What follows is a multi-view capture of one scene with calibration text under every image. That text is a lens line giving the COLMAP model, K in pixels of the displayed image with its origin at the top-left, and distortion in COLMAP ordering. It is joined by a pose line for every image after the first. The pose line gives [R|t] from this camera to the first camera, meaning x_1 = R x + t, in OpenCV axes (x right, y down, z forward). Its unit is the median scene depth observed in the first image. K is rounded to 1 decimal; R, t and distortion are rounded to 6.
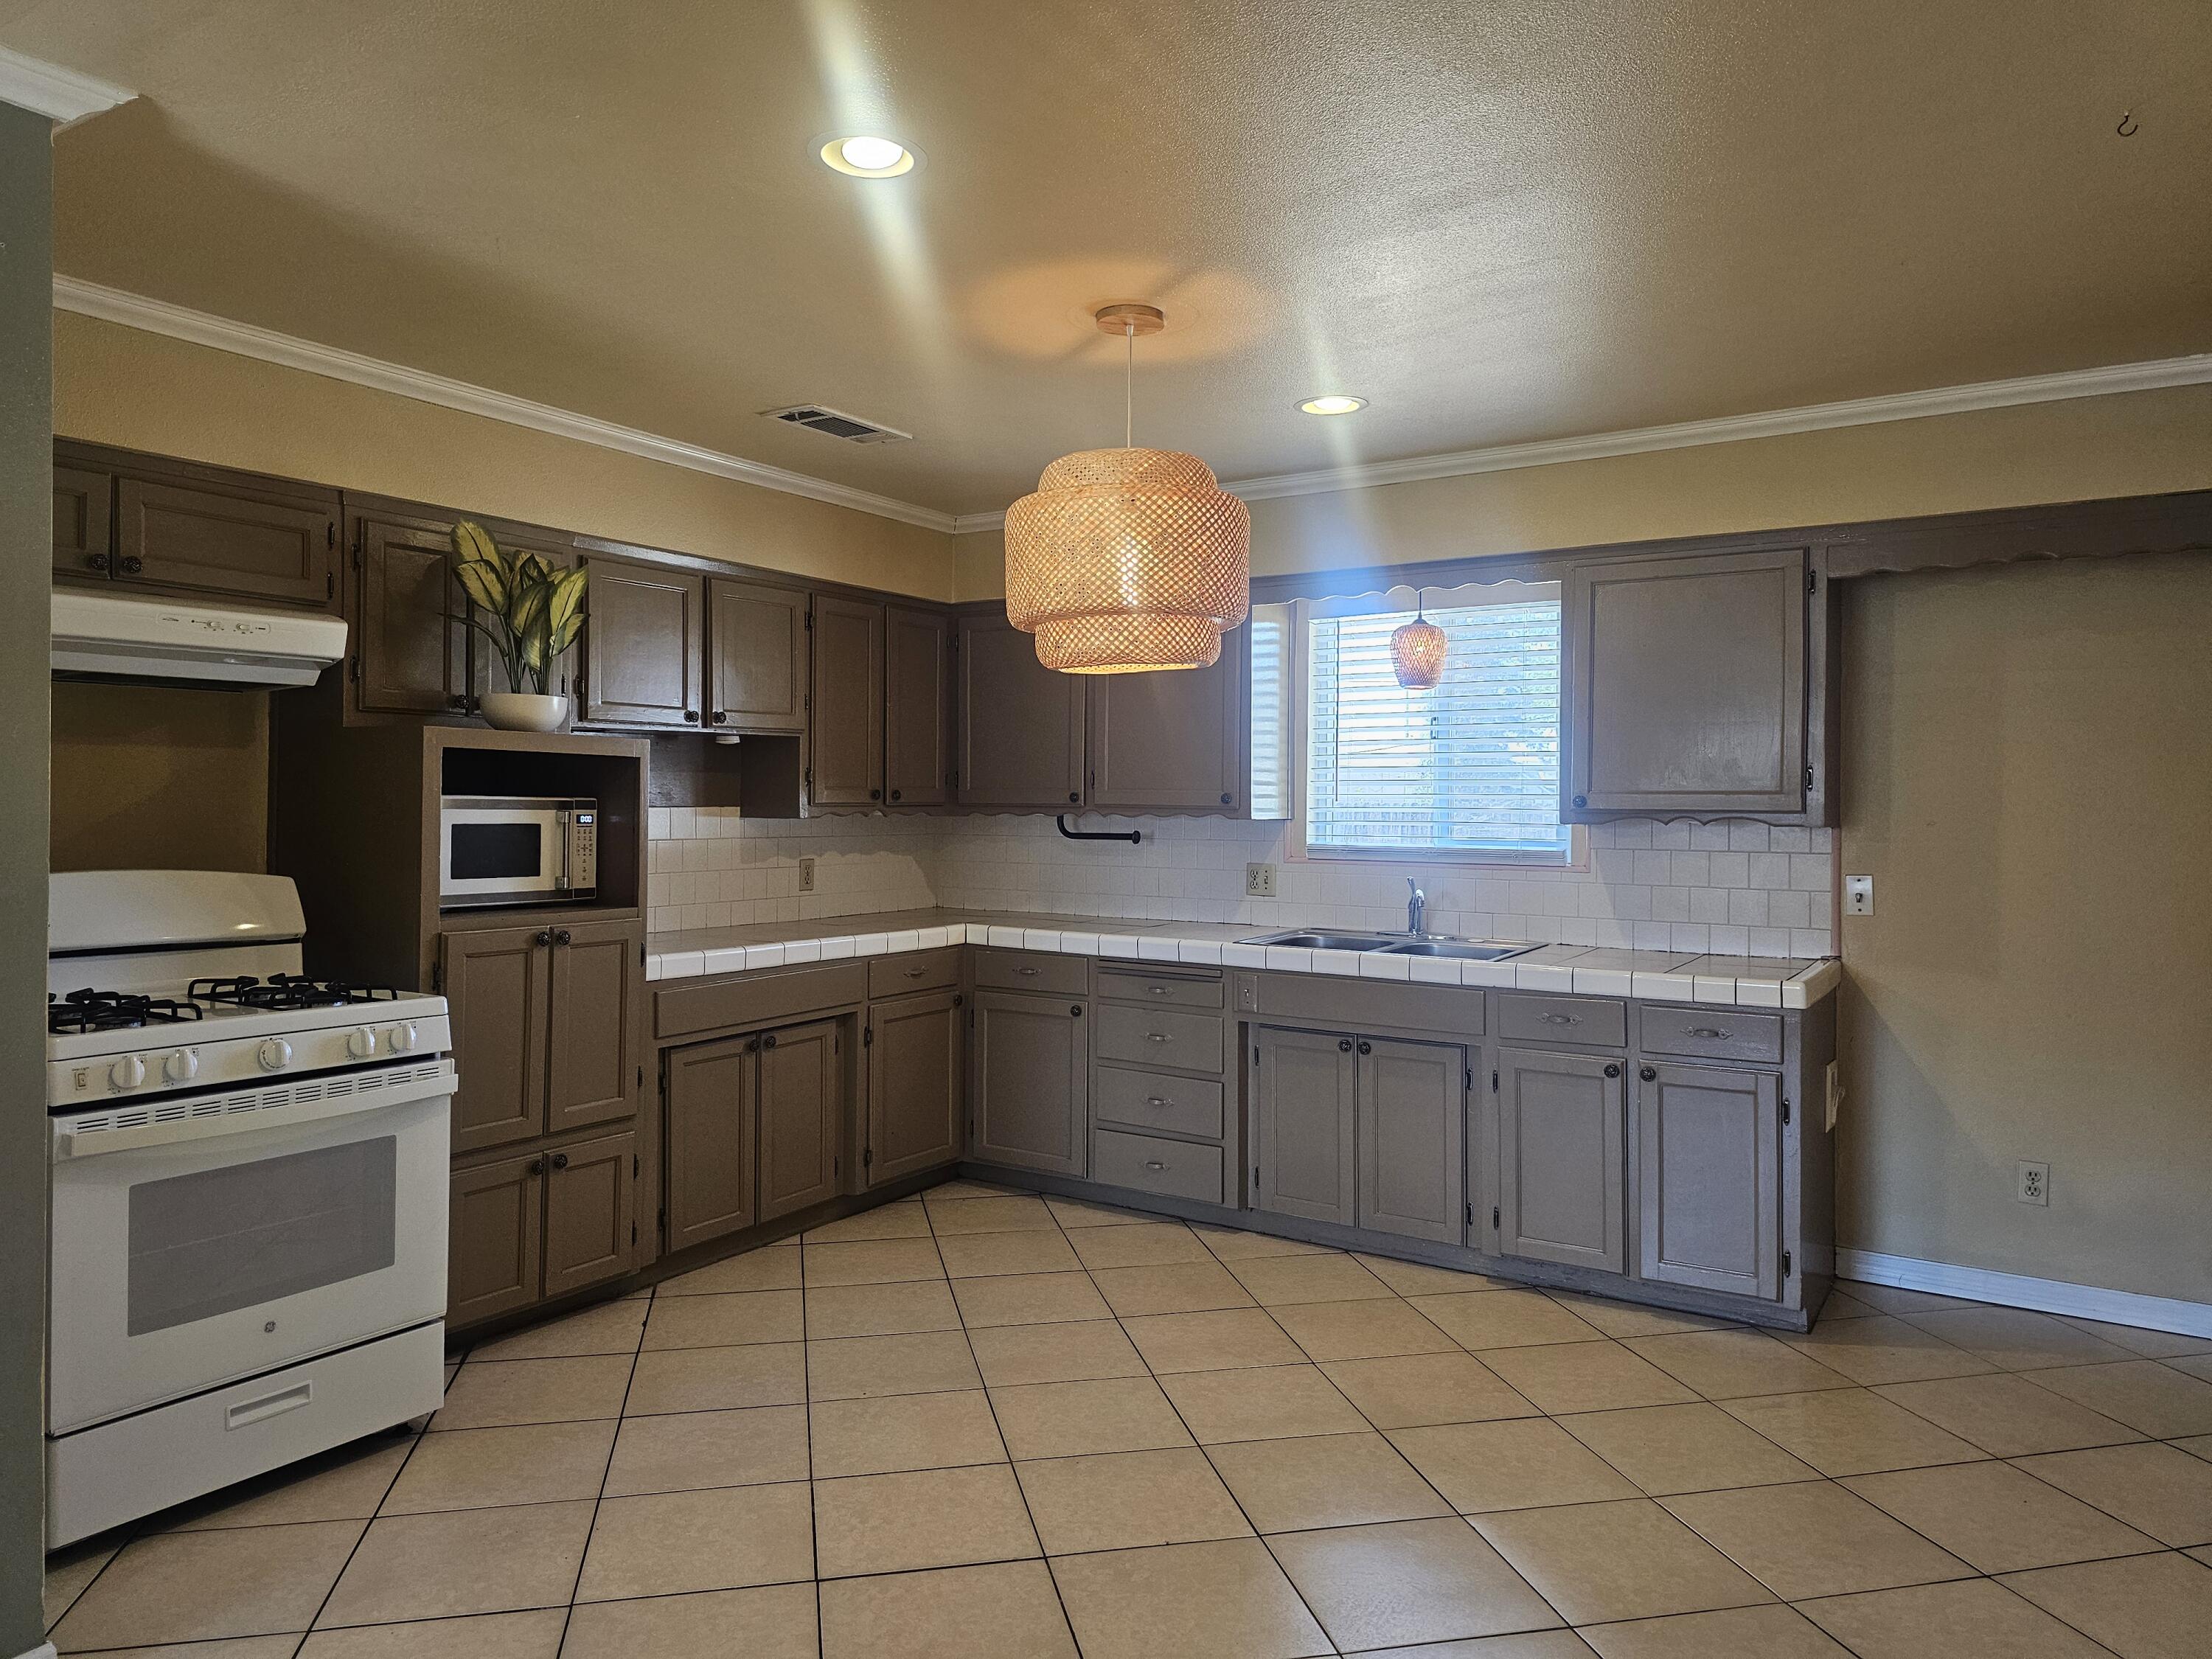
lens RADIAL K [[1477.8, 0, 1114.5], [0, 1477.8, 804.0], [0, 0, 1]] dist [0.040065, -0.039660]
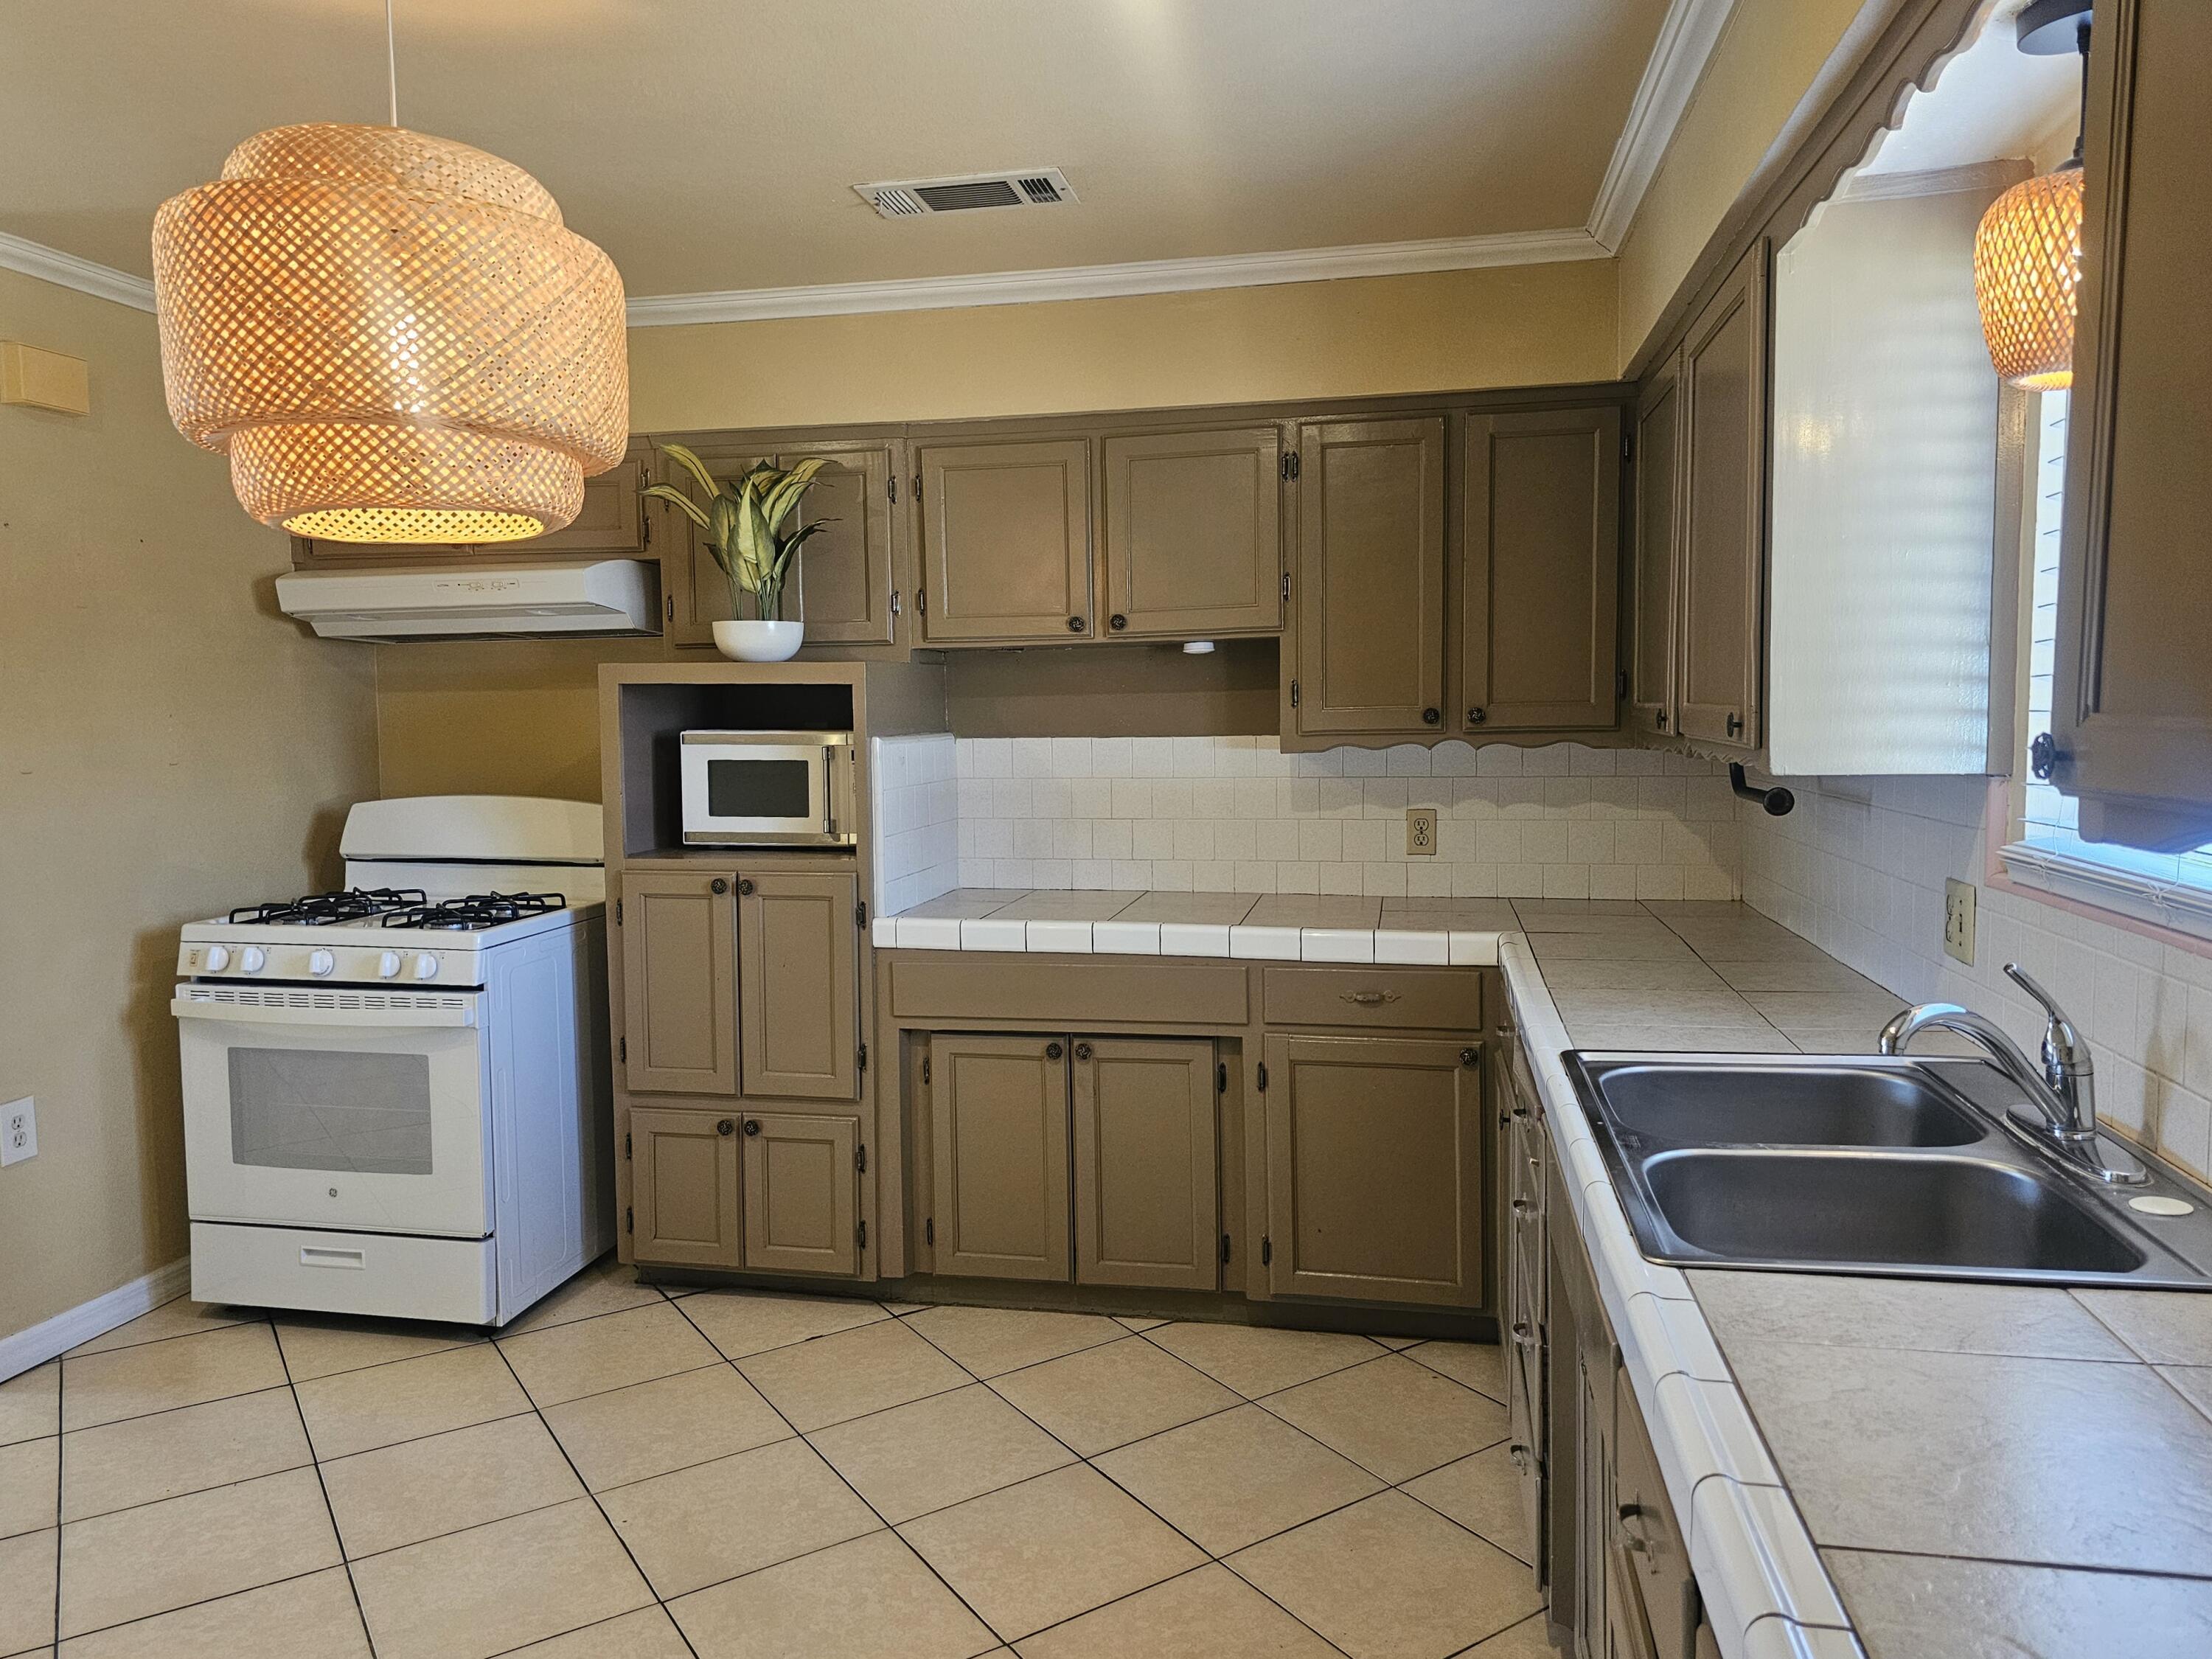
lens RADIAL K [[1505.0, 0, 1101.1], [0, 1505.0, 818.3], [0, 0, 1]] dist [0.058994, -0.070927]
pose [[0.352440, 0.054456, -0.934249, 0.514161], [0.013940, 0.997889, 0.063424, -0.007119], [0.935731, -0.035376, 0.350937, 0.794175]]
